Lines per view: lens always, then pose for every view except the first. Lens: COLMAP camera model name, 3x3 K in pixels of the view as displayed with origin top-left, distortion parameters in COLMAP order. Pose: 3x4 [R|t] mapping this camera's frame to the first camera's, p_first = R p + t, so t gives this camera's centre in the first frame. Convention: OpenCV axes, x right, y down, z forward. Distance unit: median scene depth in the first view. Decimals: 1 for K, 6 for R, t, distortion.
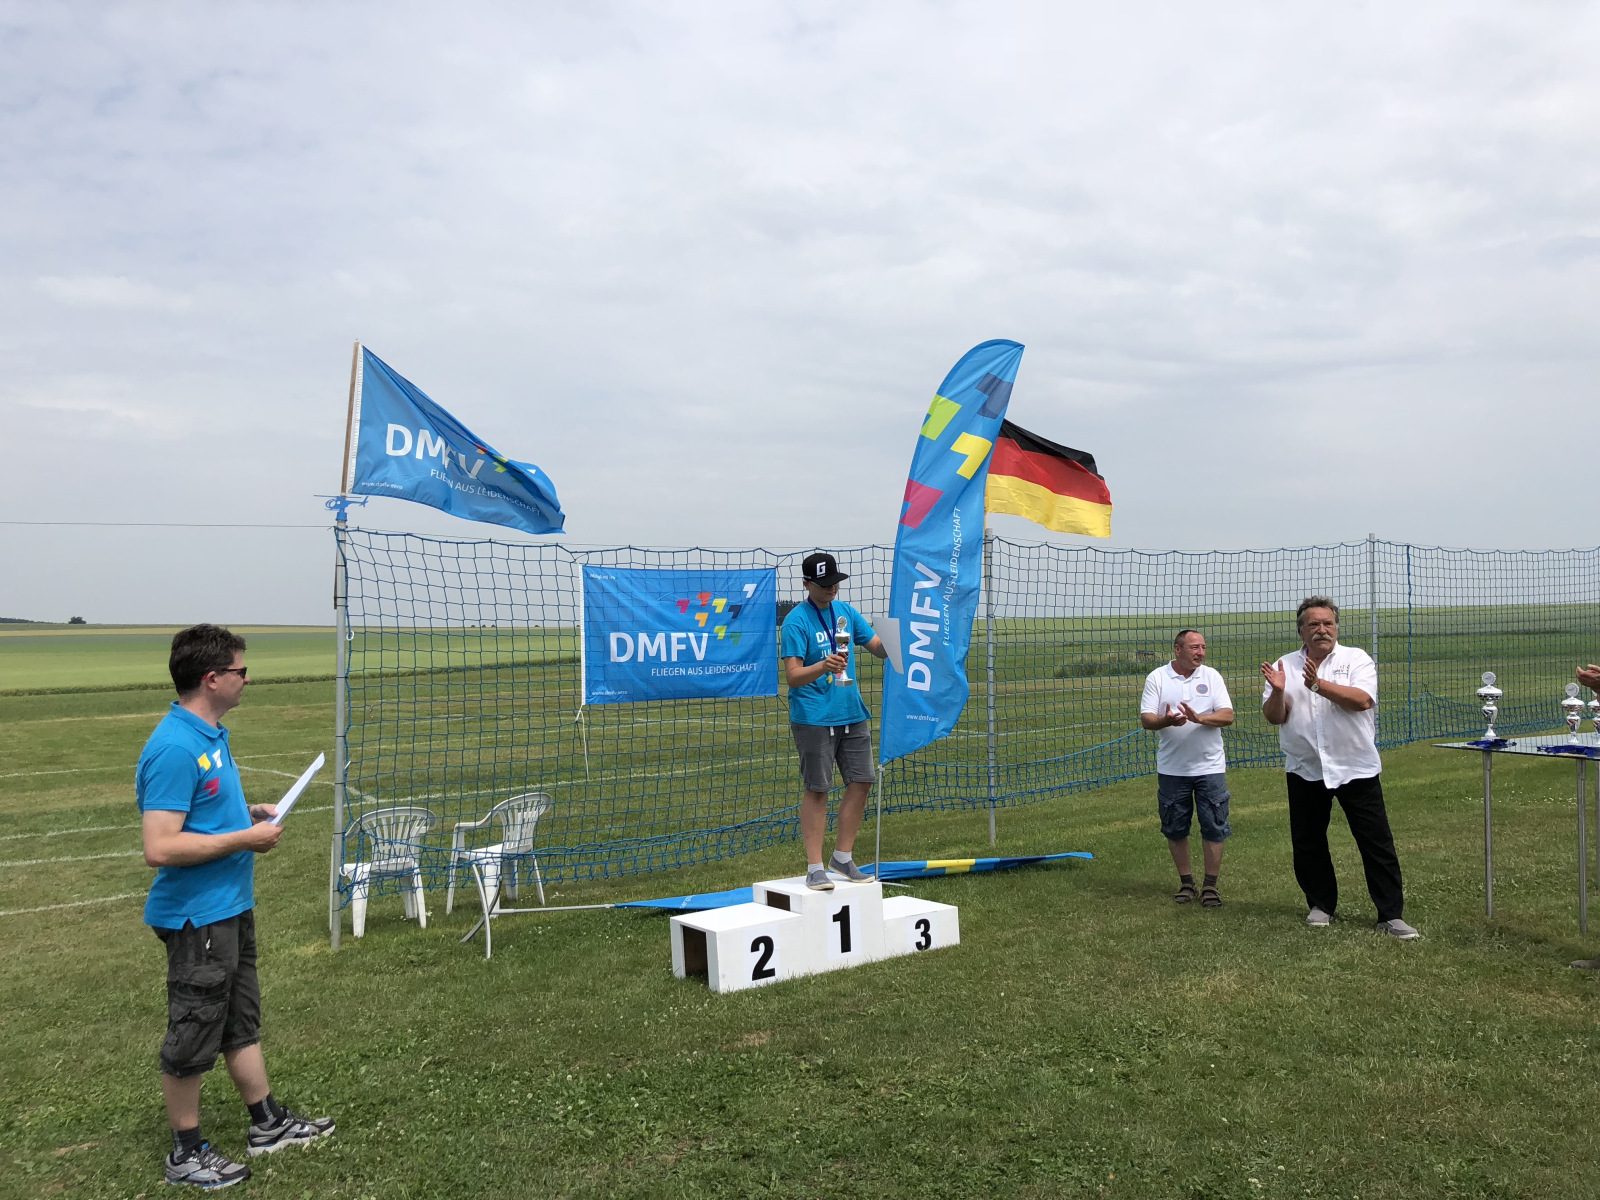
lens RADIAL K [[1306.1, 0, 799.1], [0, 1306.1, 576.1], [0, 0, 1]] dist [0.026568, -0.017124]
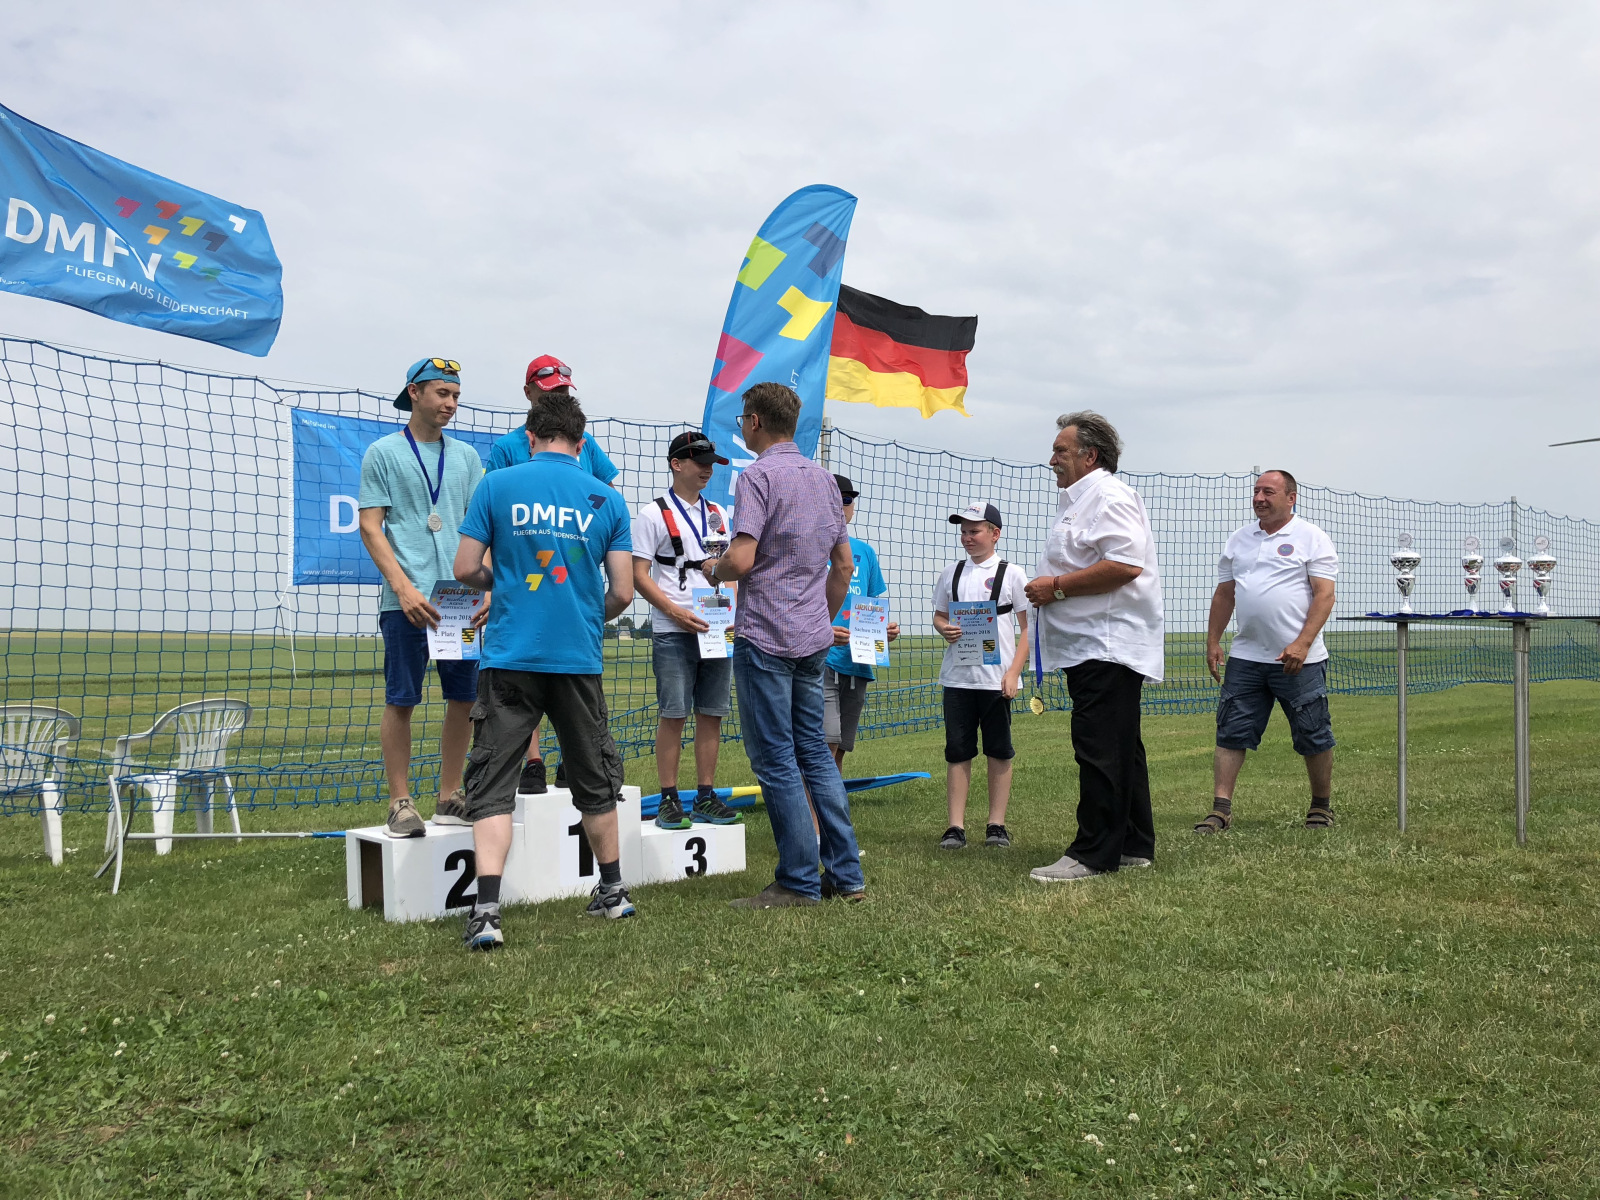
lens RADIAL K [[1306.1, 0, 804.6], [0, 1306.1, 588.4], [0, 0, 1]] dist [0.026568, -0.017124]
pose [[0.995966, 0.019606, 0.087565, 0.095537], [-0.019339, 0.999805, -0.003896, 0.127525], [-0.087624, 0.002187, 0.996151, 0.250630]]
